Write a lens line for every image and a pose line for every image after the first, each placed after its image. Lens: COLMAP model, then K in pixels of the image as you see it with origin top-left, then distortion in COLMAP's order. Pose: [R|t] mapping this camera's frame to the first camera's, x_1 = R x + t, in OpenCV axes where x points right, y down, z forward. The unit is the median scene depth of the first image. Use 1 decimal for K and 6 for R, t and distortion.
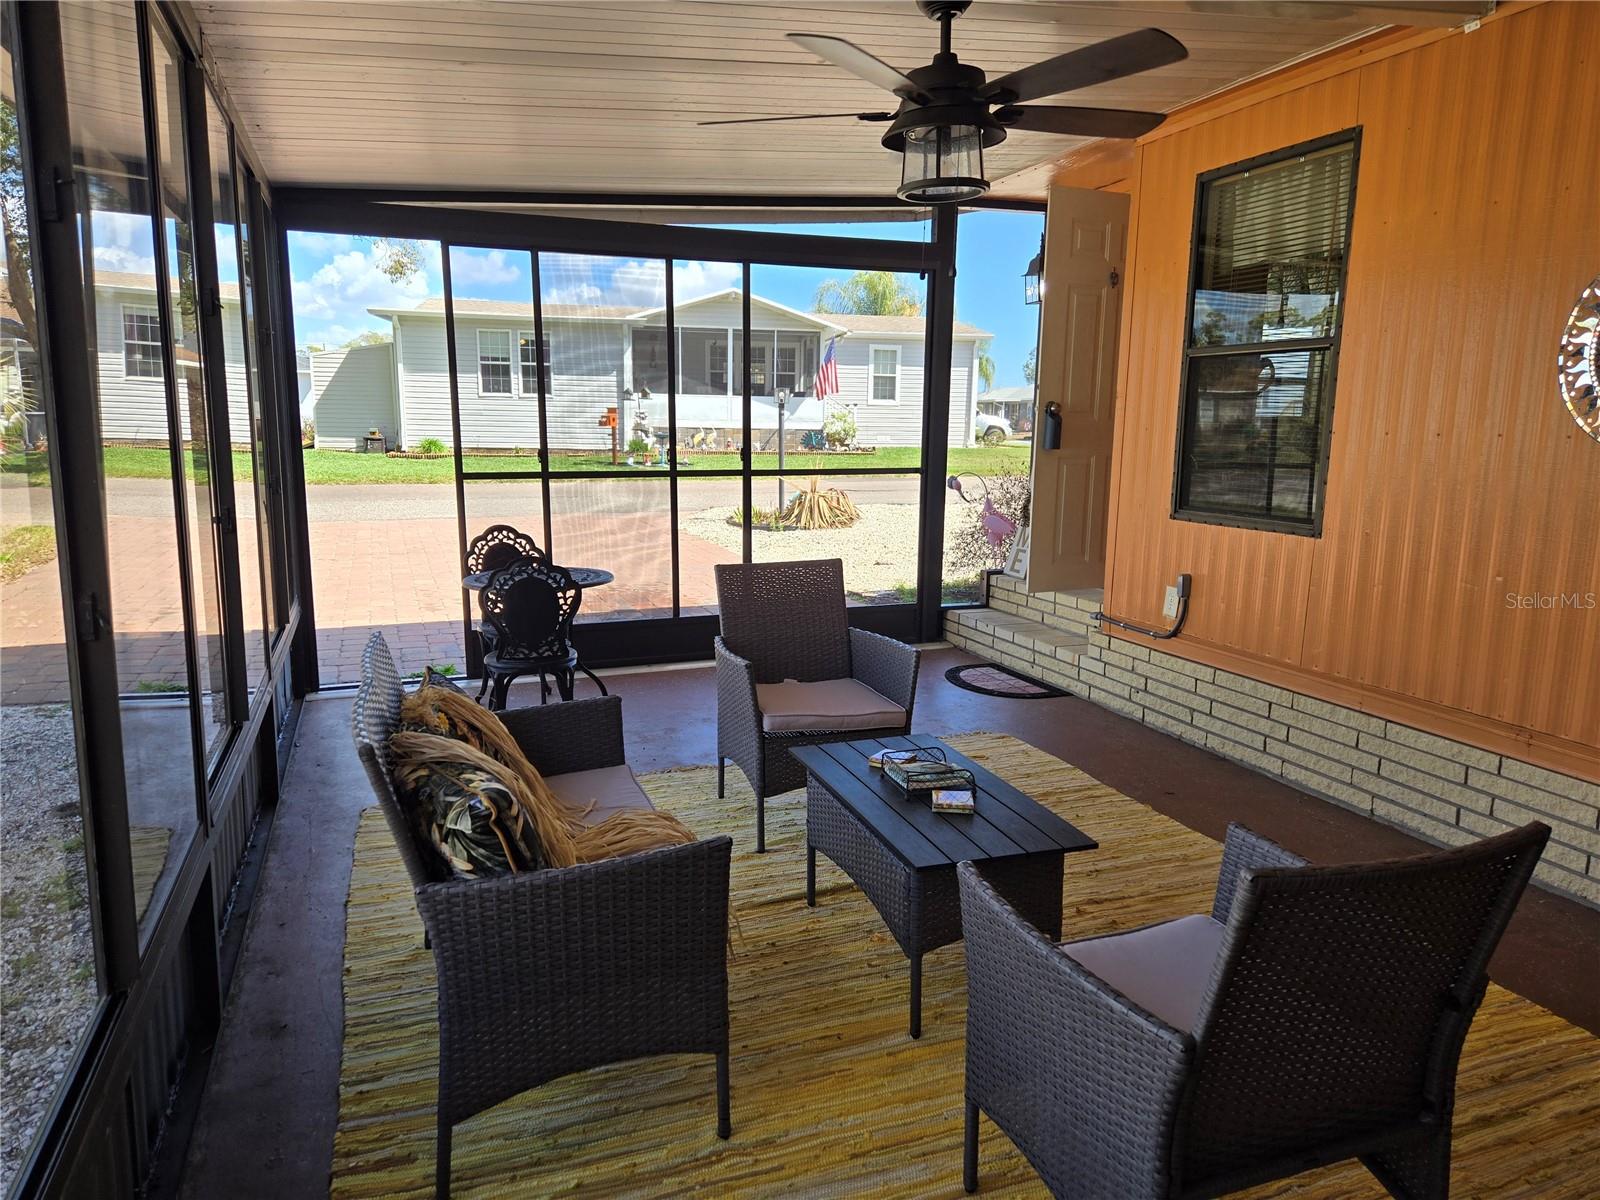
lens RADIAL K [[1076.8, 0, 811.1], [0, 1076.8, 613.3], [0, 0, 1]] dist [0.074901, -0.059581]
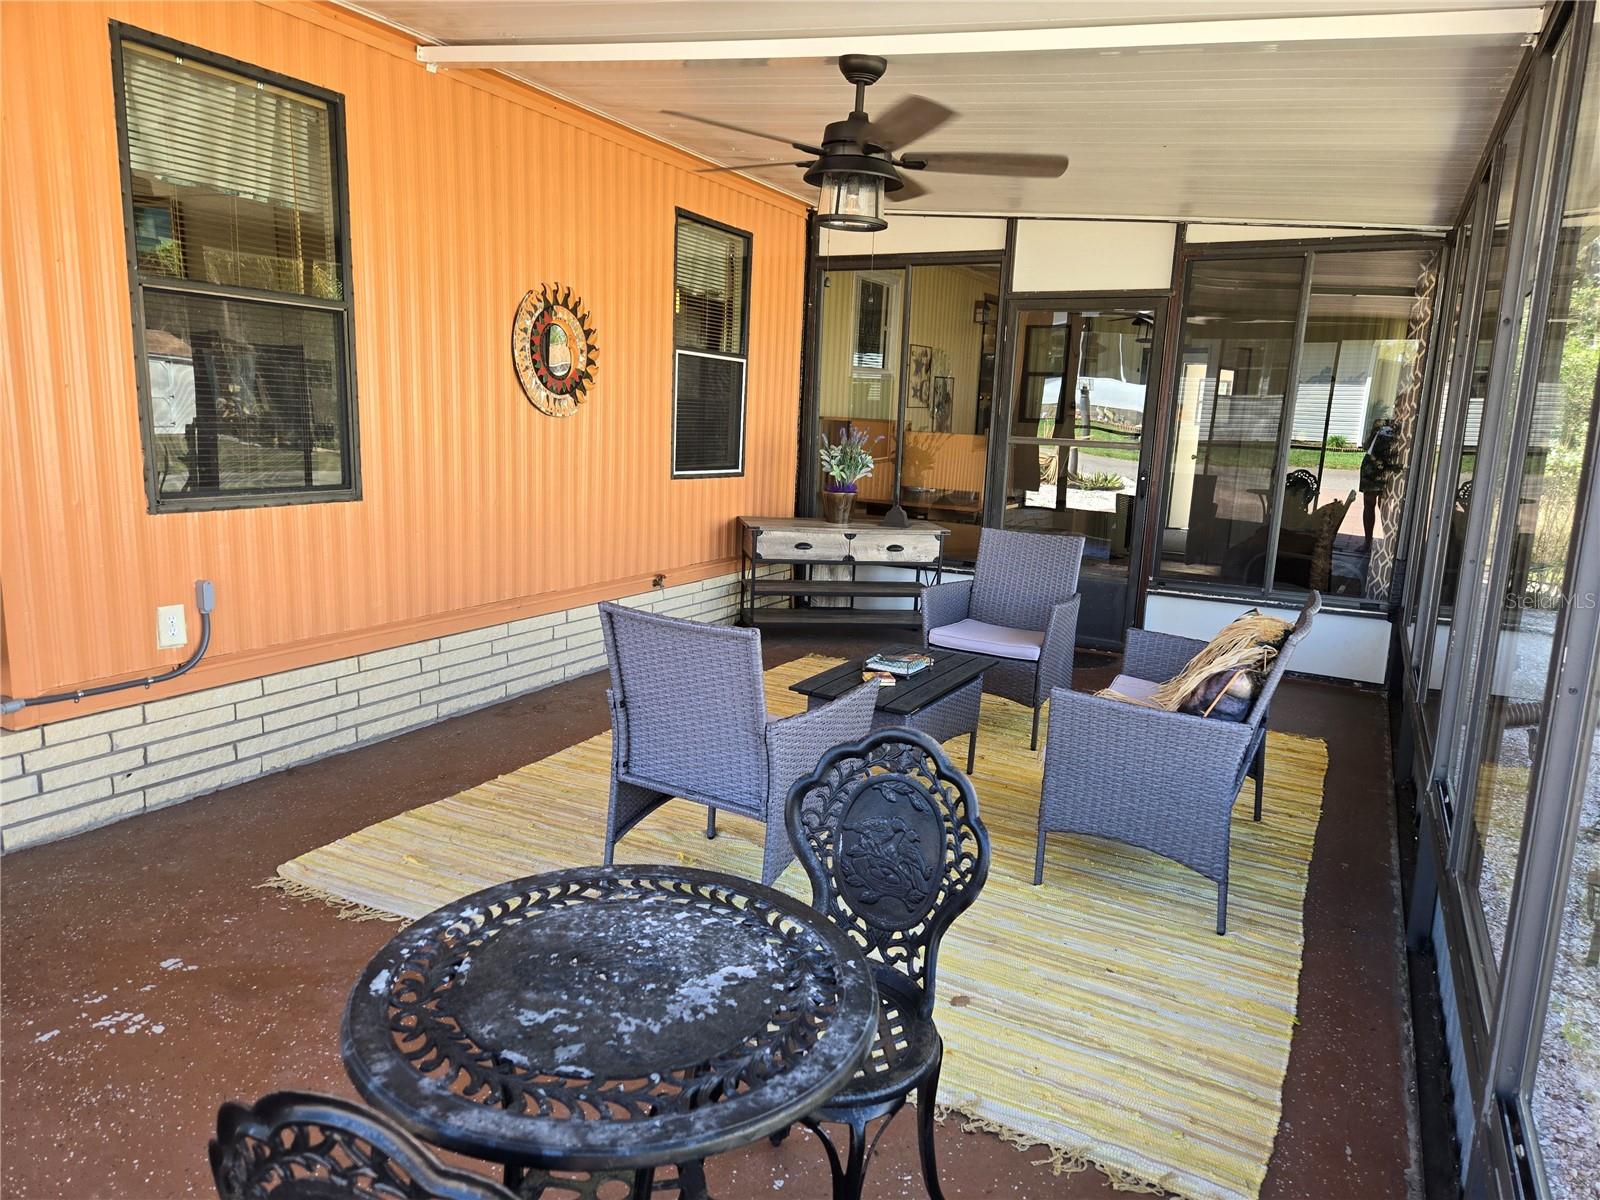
lens RADIAL K [[1076.8, 0, 821.7], [0, 1076.8, 614.5], [0, 0, 1]] dist [0.074901, -0.059581]
pose [[-0.671962, -0.180612, 0.718225, -0.510099], [0.080848, 0.946120, 0.313562, -0.222488], [-0.736160, 0.268769, -0.621154, 1.181568]]
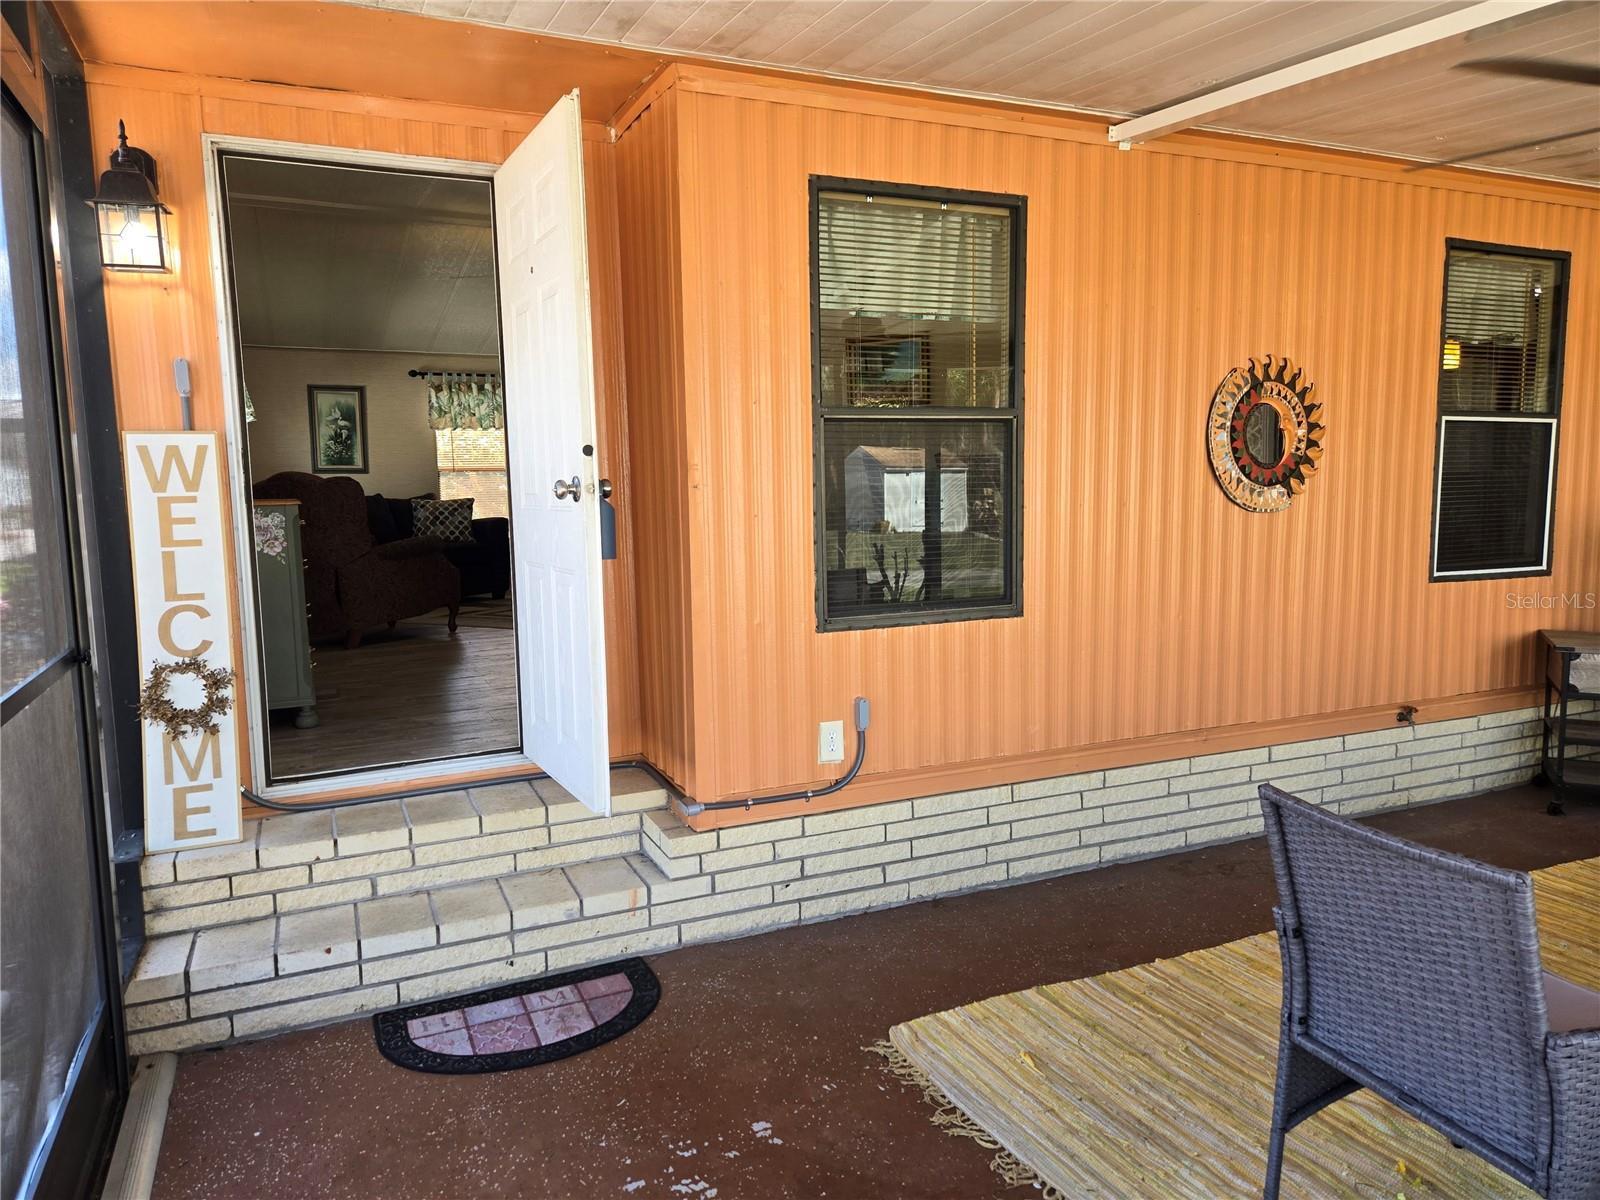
lens RADIAL K [[1076.8, 0, 777.0], [0, 1076.8, 586.8], [0, 0, 1]] dist [0.074901, -0.059581]
pose [[-0.044861, -0.107869, 0.993152, -0.402035], [0.195998, 0.973881, 0.114629, -0.213550], [-0.979578, 0.199799, -0.022548, 1.075008]]
